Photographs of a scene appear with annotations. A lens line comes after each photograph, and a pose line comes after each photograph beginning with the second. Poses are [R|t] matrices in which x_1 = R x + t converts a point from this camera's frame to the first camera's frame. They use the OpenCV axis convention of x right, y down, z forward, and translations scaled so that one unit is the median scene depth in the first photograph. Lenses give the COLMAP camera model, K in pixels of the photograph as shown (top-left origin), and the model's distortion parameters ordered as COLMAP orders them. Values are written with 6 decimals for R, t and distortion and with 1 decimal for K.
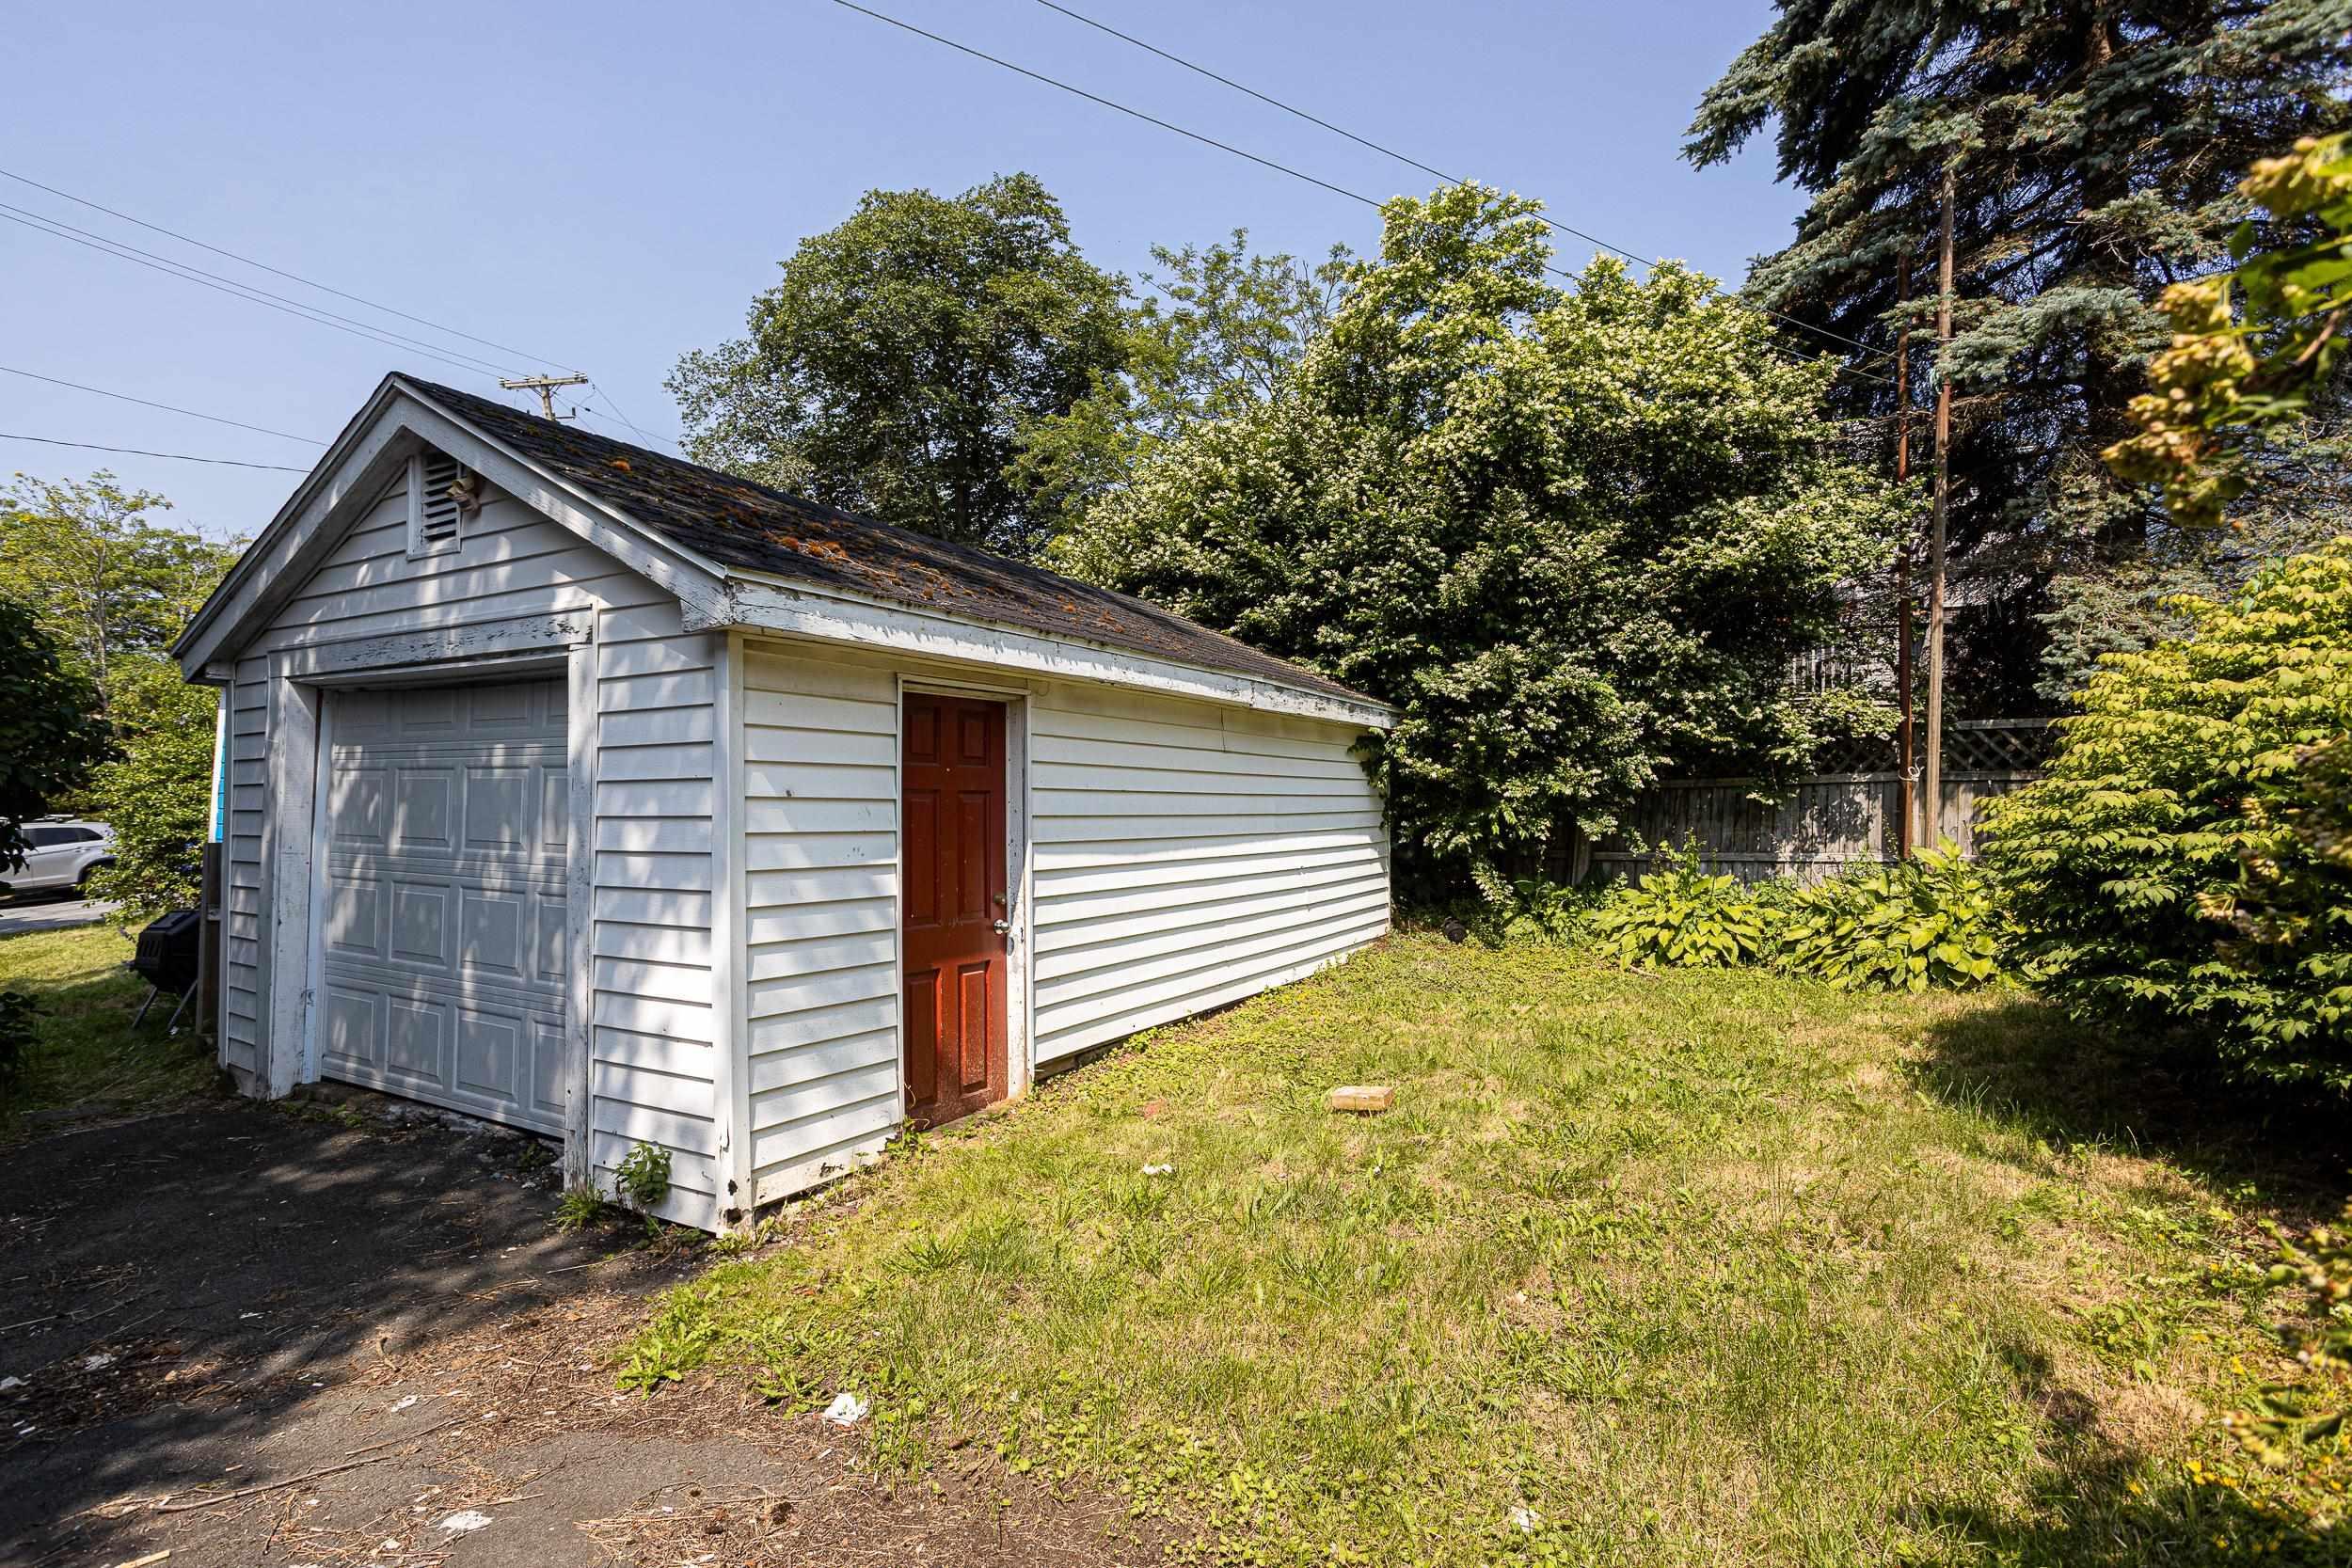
lens RADIAL K [[1105.3, 0, 1180.4], [0, 1105.3, 792.6], [0, 0, 1]] dist [-0.031629, 0.000345]
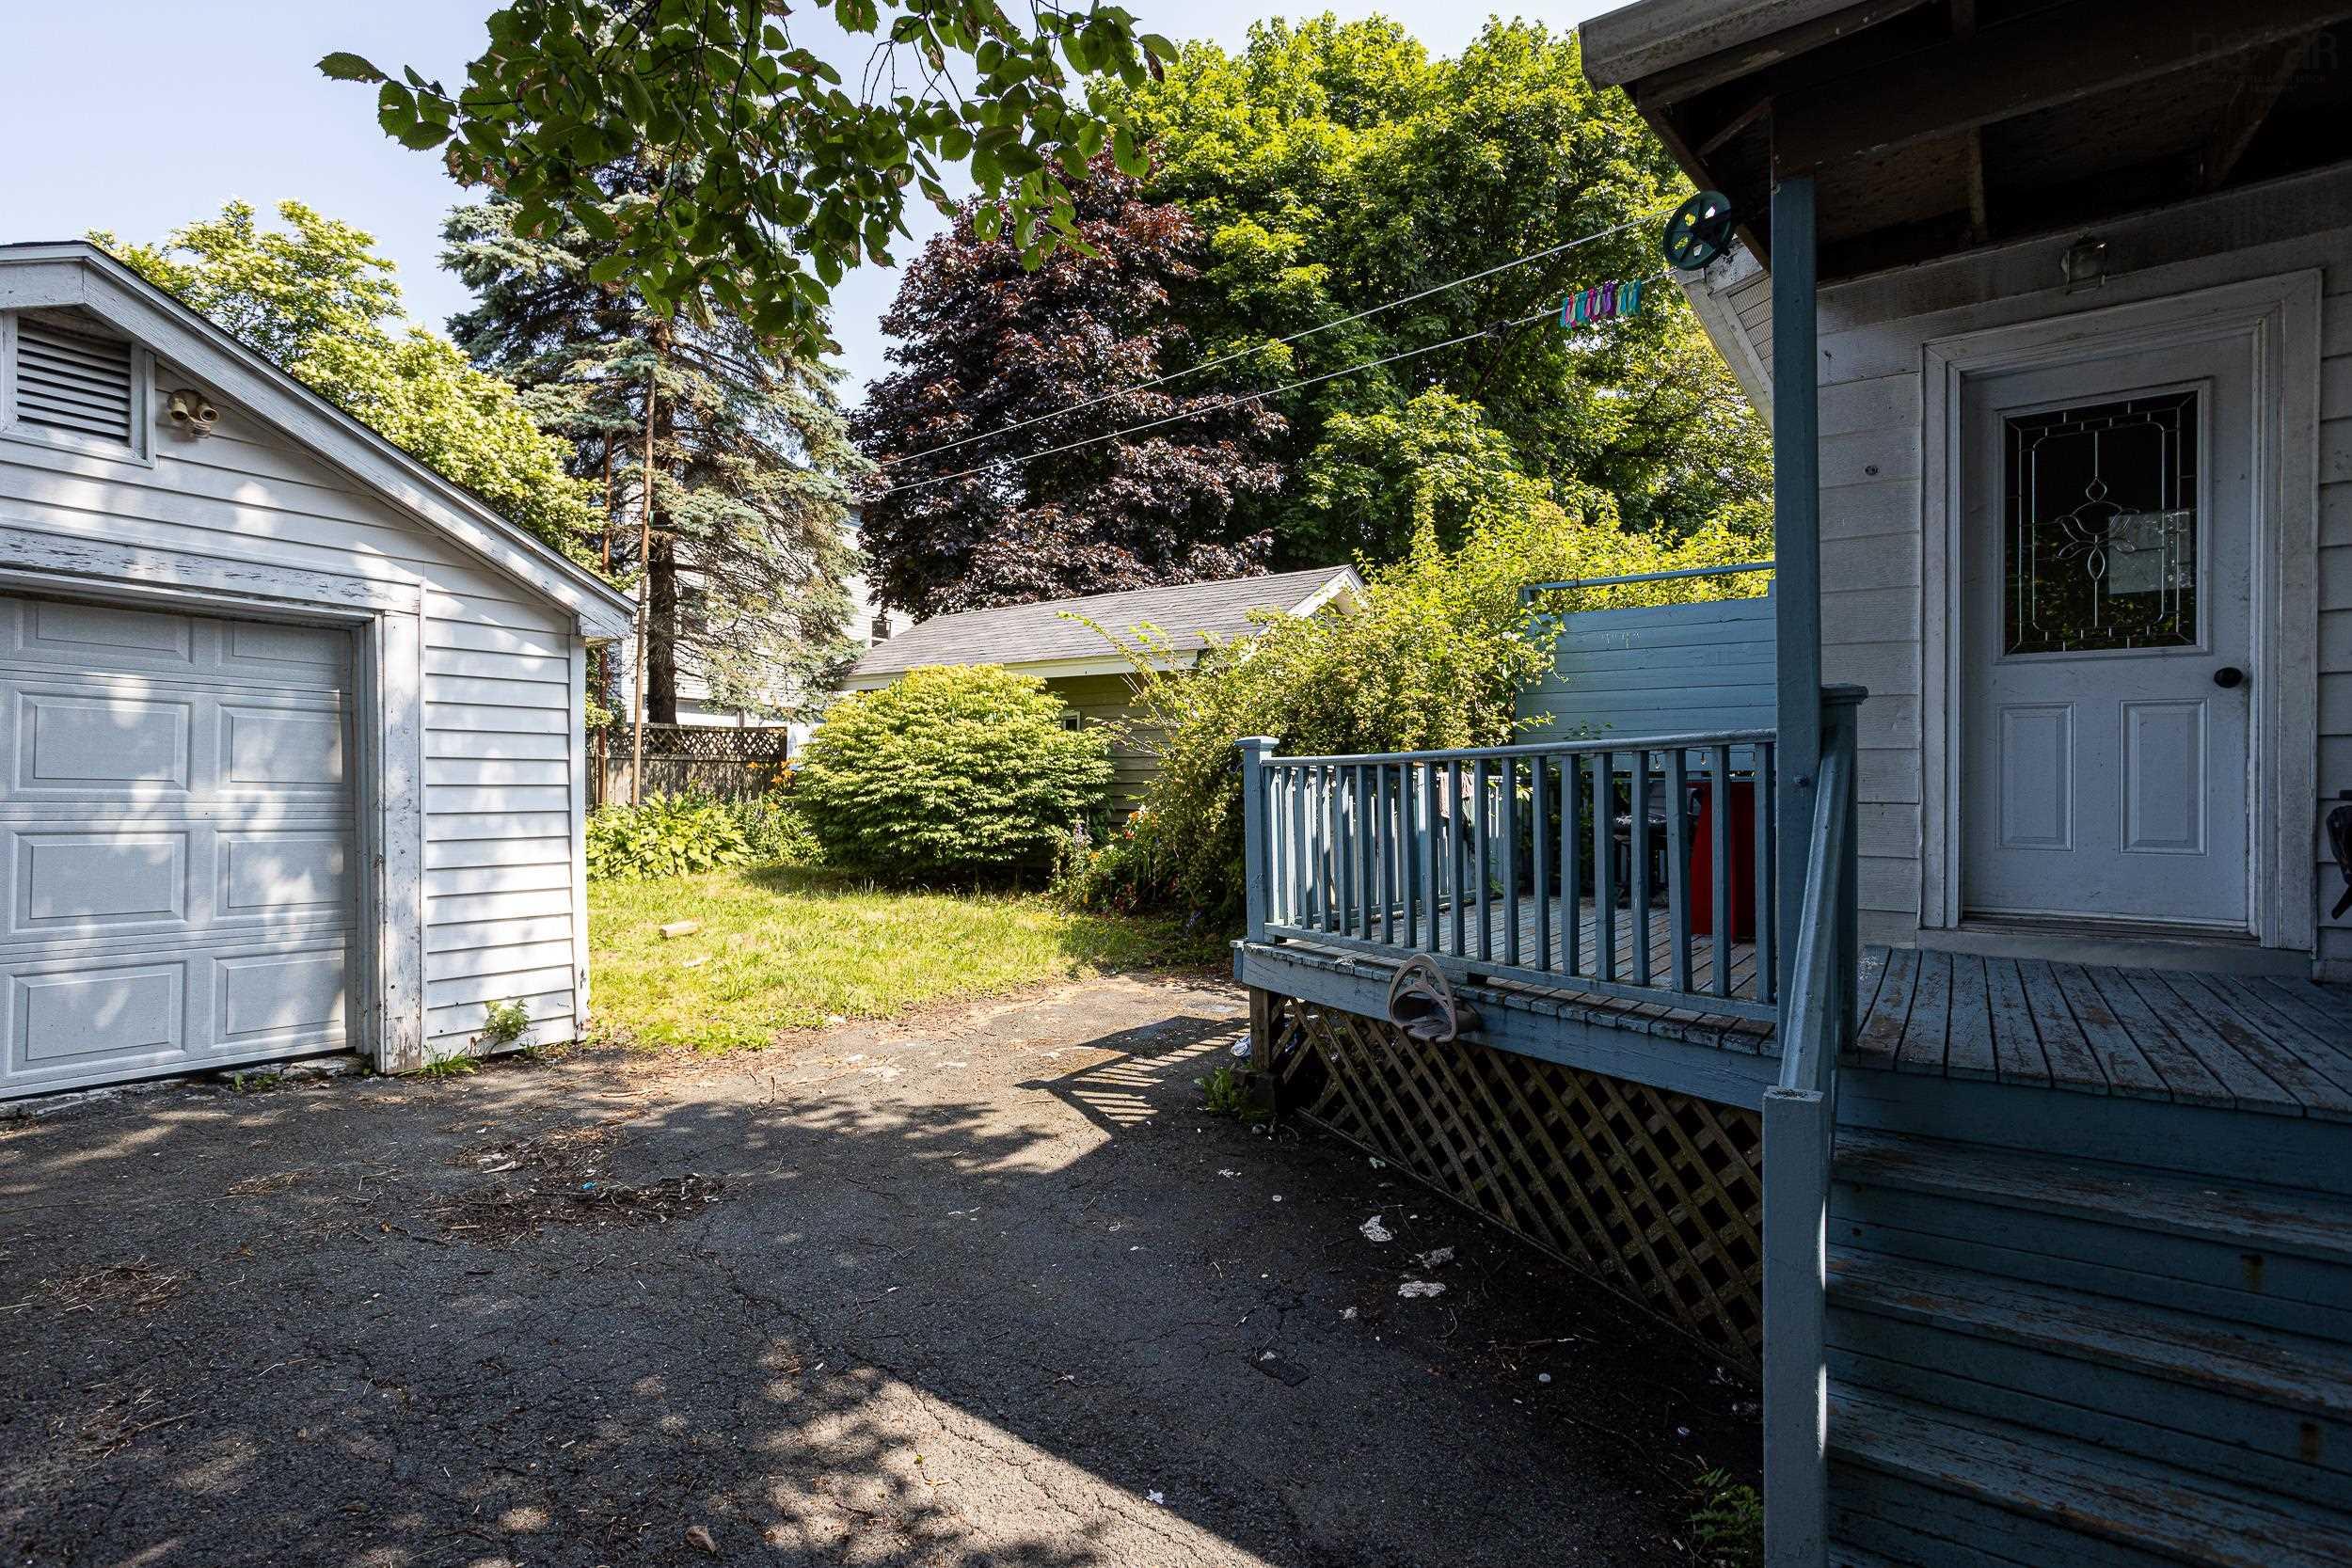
lens RADIAL K [[1105.3, 0, 1188.3], [0, 1105.3, 795.0], [0, 0, 1]] dist [-0.031629, 0.000345]
pose [[0.115171, -0.004063, 0.993337, -1.710607], [-0.014670, 0.999876, 0.005791, 0.046381], [-0.993237, -0.015239, 0.115097, 0.008017]]
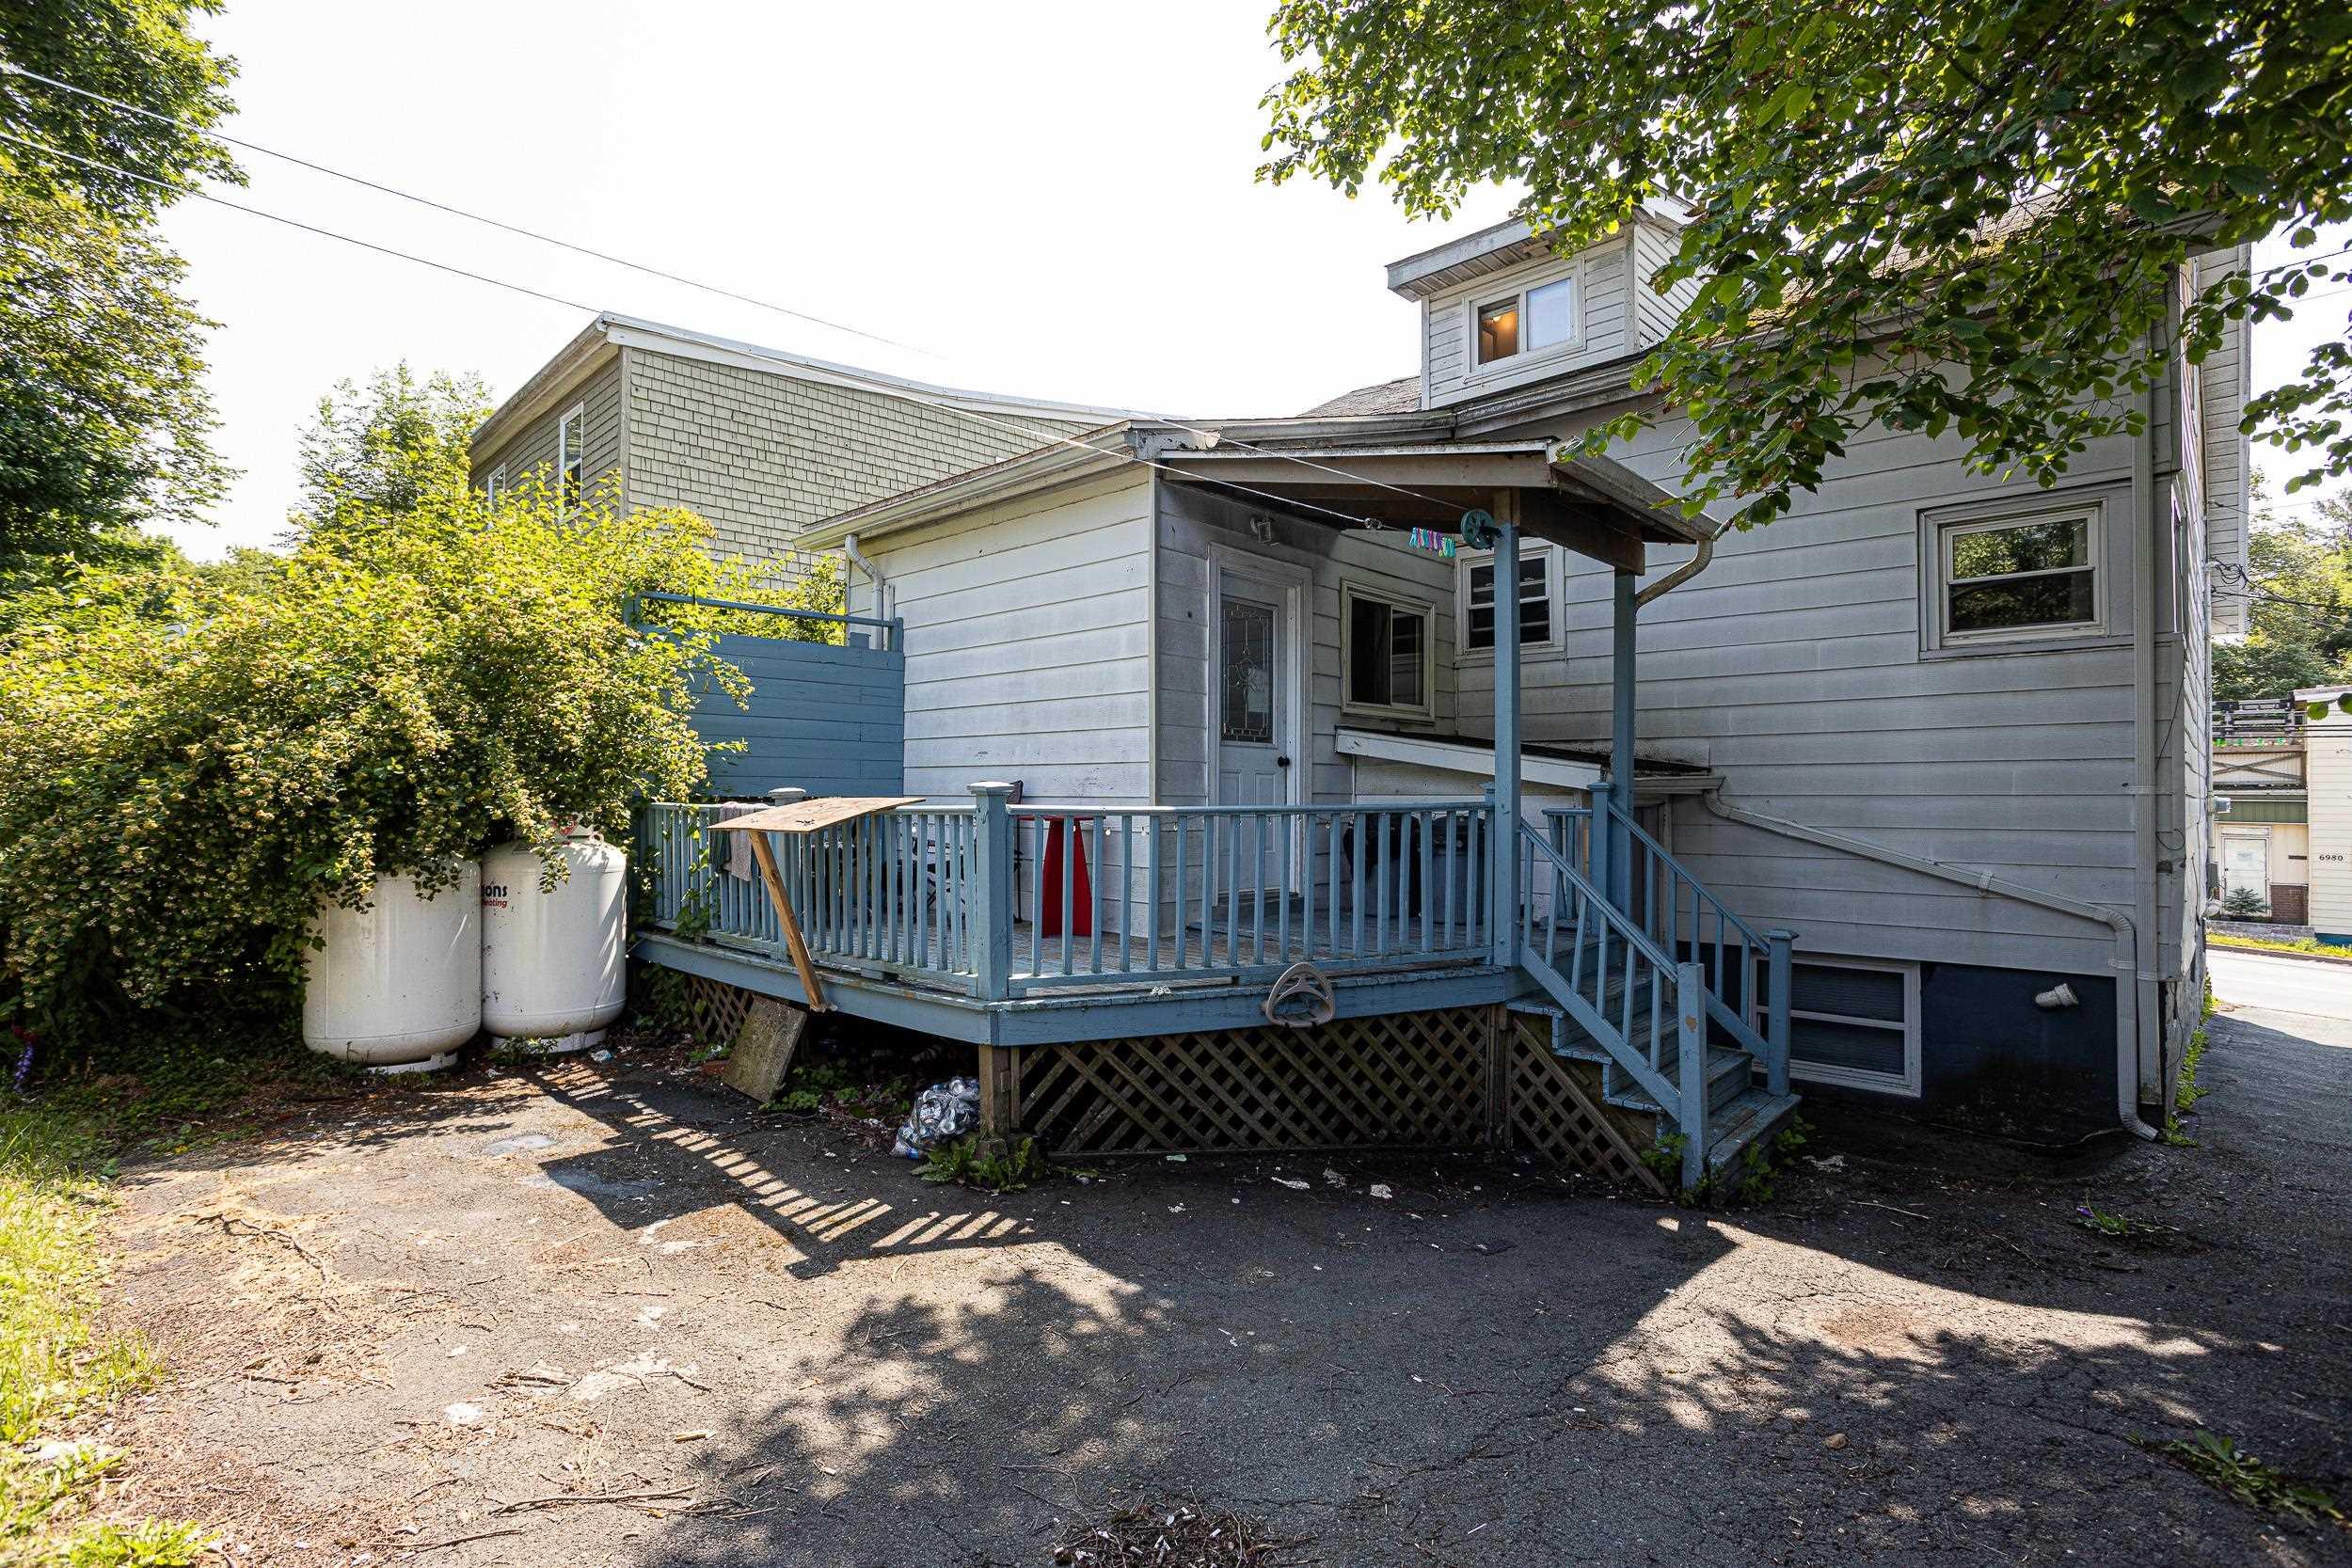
lens RADIAL K [[1105.3, 0, 1186.2], [0, 1105.3, 789.6], [0, 0, 1]] dist [-0.031629, 0.000345]
pose [[-0.966512, -0.004626, 0.256578, -0.970453], [-0.012175, 0.999538, -0.027842, 0.034951], [-0.256331, -0.030034, -0.966122, 1.099379]]
